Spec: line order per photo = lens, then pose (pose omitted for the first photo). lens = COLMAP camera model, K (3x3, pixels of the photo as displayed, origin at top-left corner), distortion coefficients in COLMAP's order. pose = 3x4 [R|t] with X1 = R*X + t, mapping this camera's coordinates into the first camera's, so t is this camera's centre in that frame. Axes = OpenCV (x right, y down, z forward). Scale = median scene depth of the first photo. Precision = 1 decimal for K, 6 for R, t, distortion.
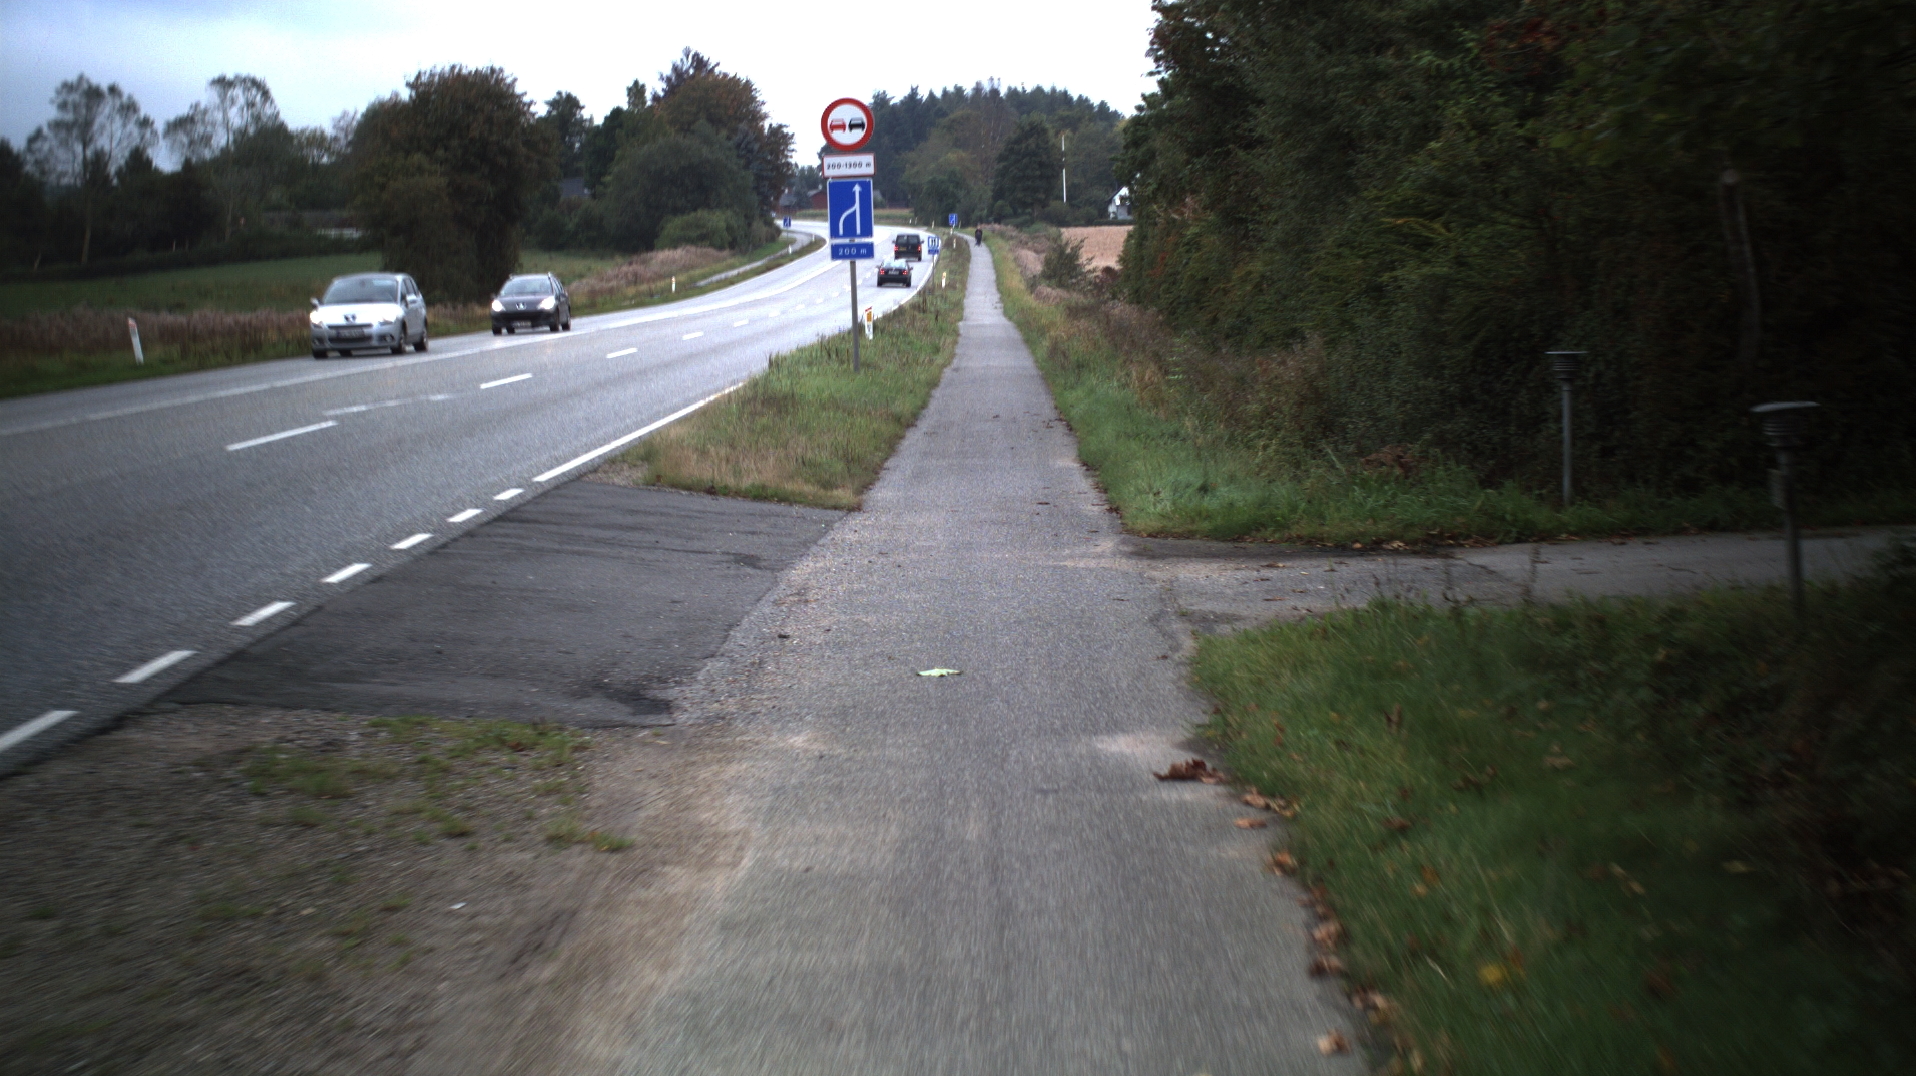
lens RADIAL K [[3210.5, 0, 958.0], [0, 3210.5, 538.0], [0, 0, 1]] dist [-0.272432, 0.253995]
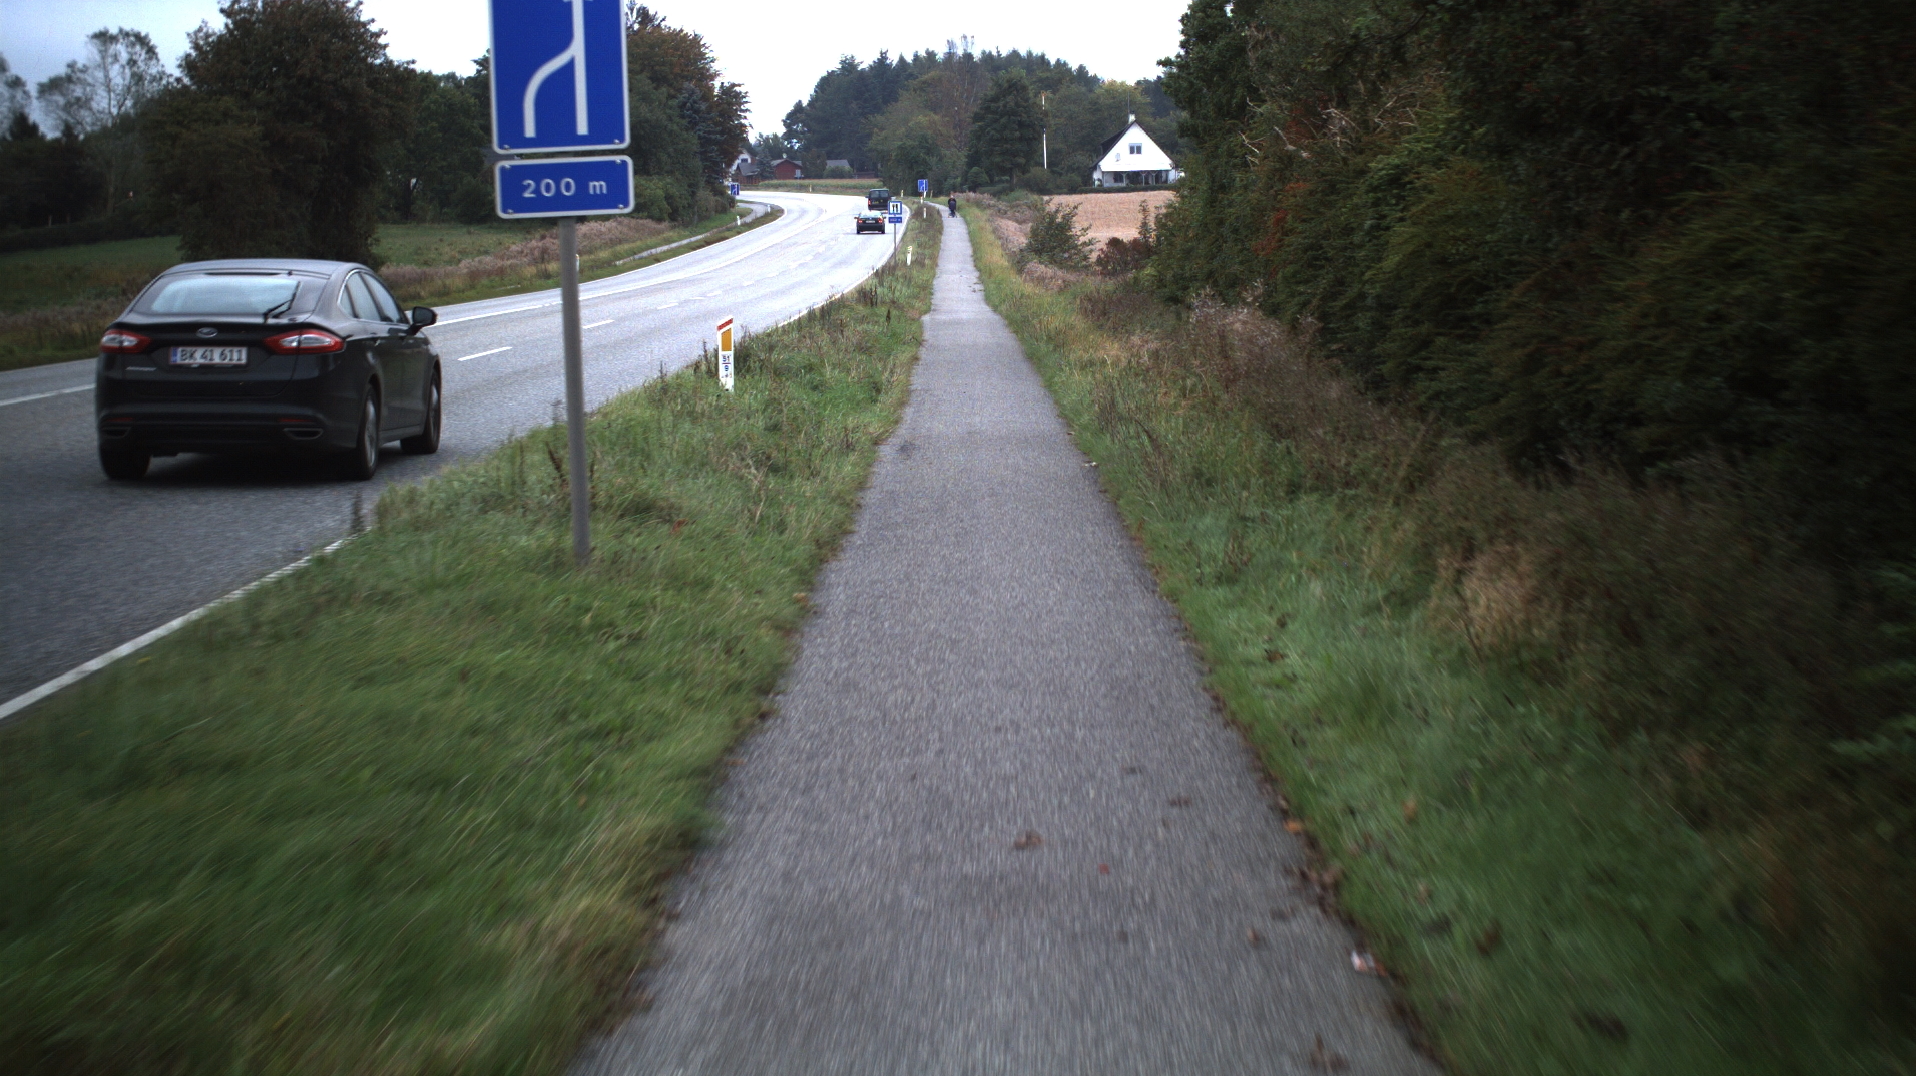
lens RADIAL K [[3210.5, 0, 958.0], [0, 3210.5, 538.0], [0, 0, 1]] dist [-0.272432, 0.253995]
pose [[0.999957, -0.004955, 0.007830, 0.001182], [0.004889, 0.999953, 0.008398, -0.015144], [-0.007872, -0.008359, 0.999934, 0.181380]]
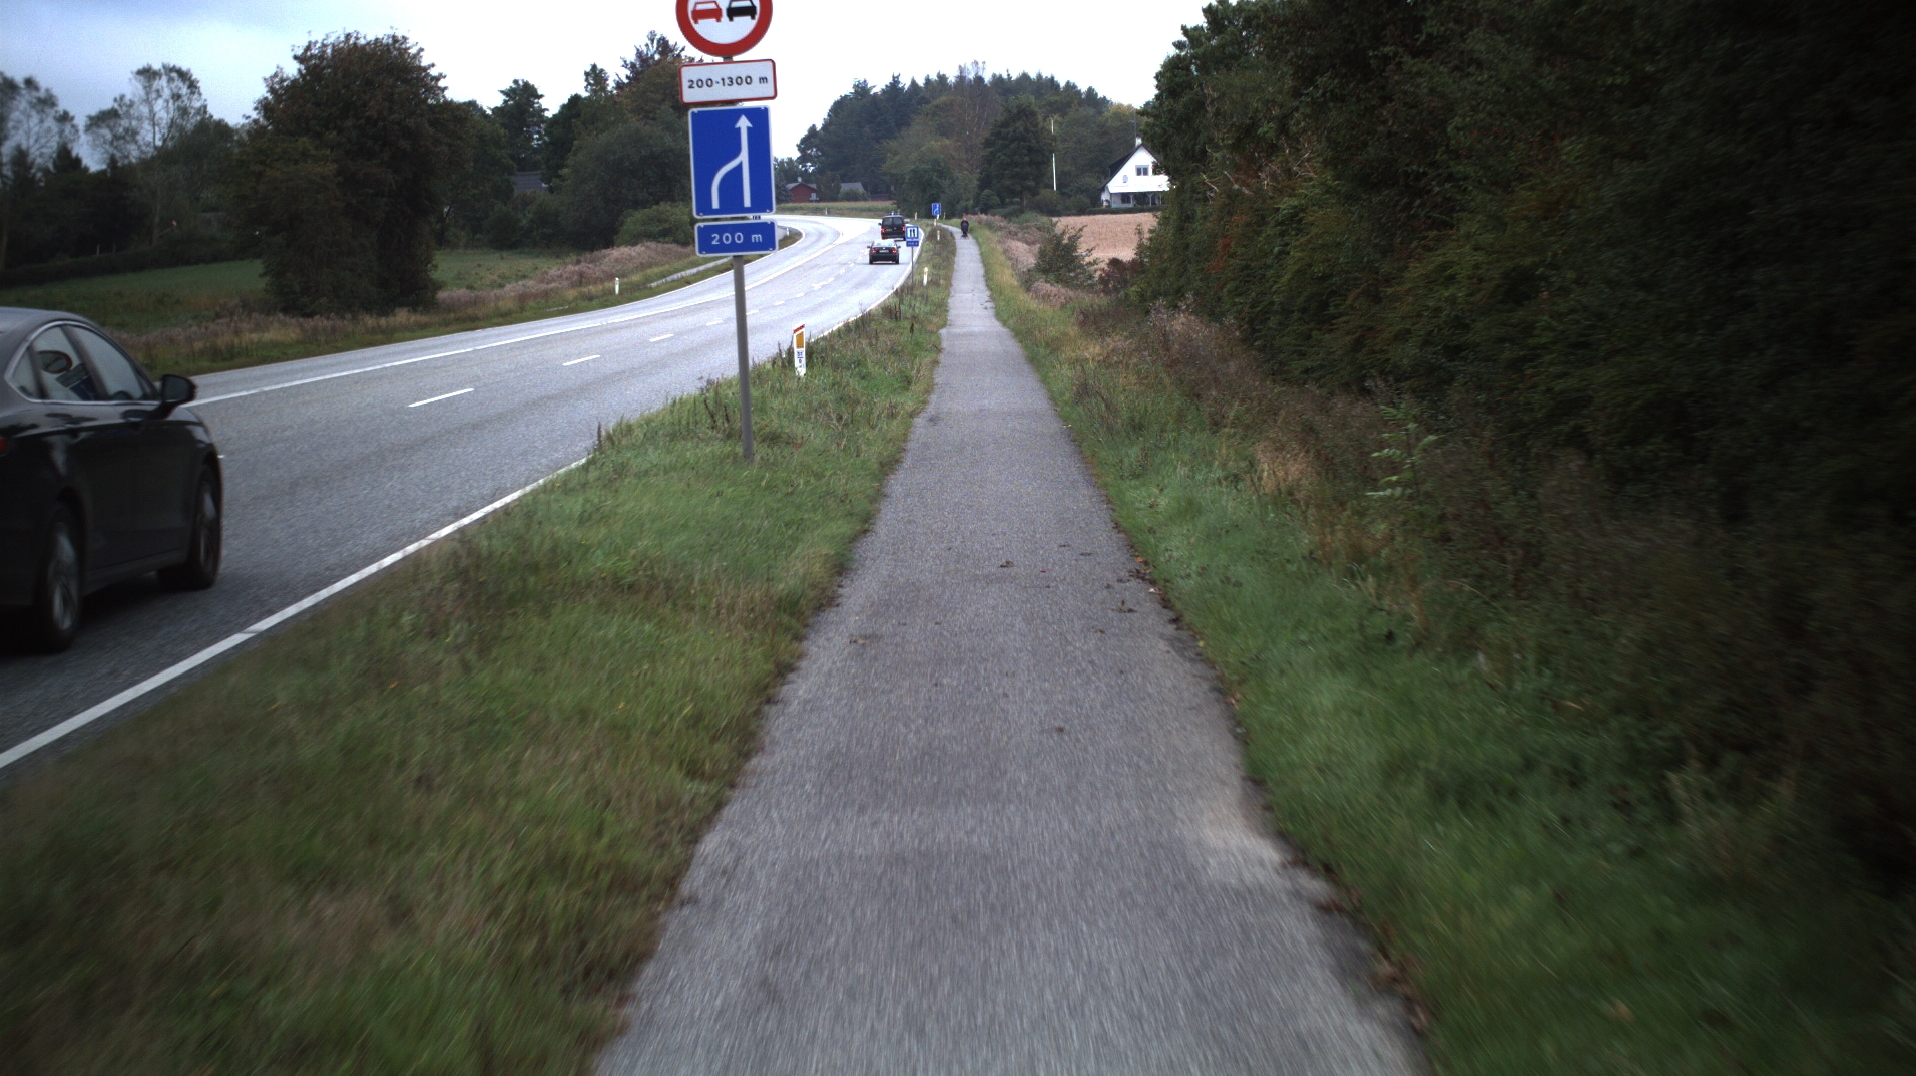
lens RADIAL K [[3210.5, 0, 958.0], [0, 3210.5, 538.0], [0, 0, 1]] dist [-0.272432, 0.253995]
pose [[0.999897, -0.013972, 0.003135, 0.000708], [0.013966, 0.999900, 0.002102, -0.010374], [-0.003164, -0.002058, 0.999993, 0.120805]]
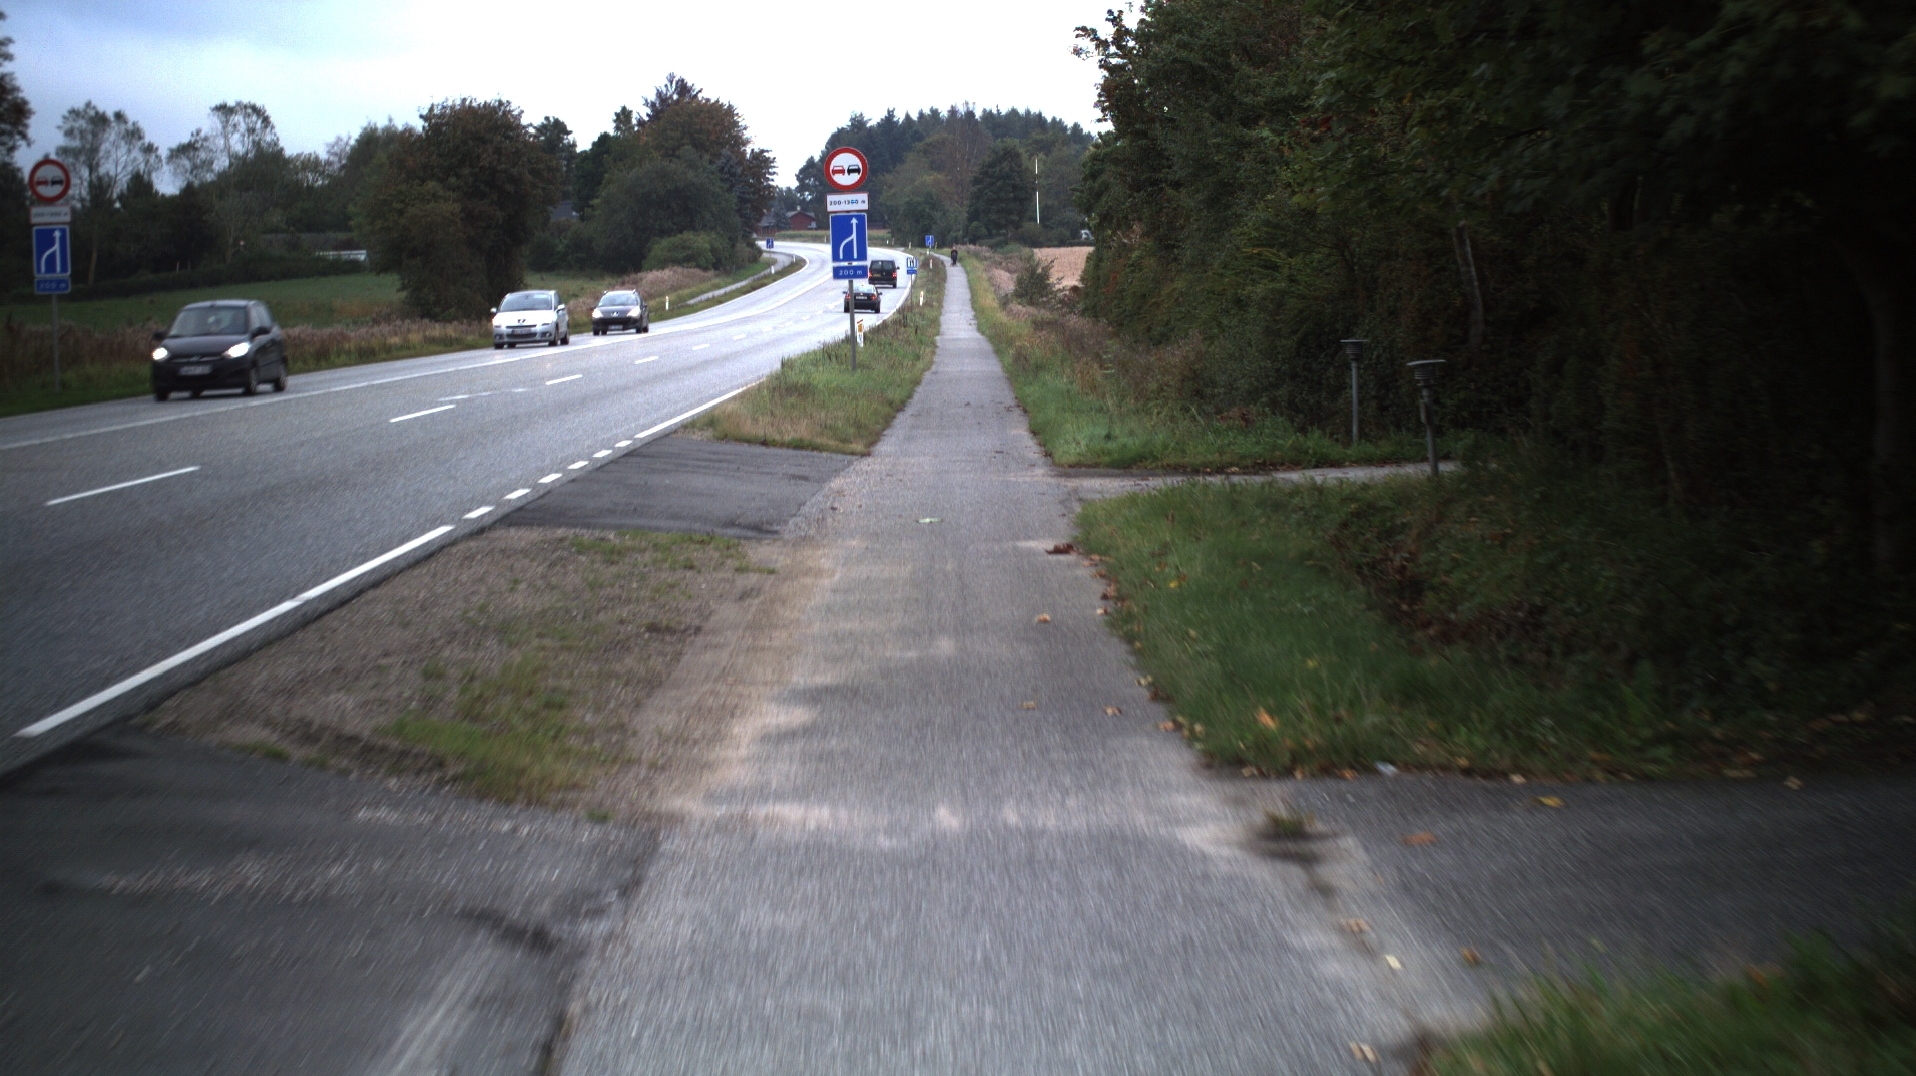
lens RADIAL K [[3210.5, 0, 958.0], [0, 3210.5, 538.0], [0, 0, 1]] dist [-0.272432, 0.253995]
pose [[0.999970, -0.002292, 0.007347, -0.000284], [0.002337, 0.999978, -0.006152, 0.005274], [-0.007333, 0.006169, 0.999954, -0.060336]]
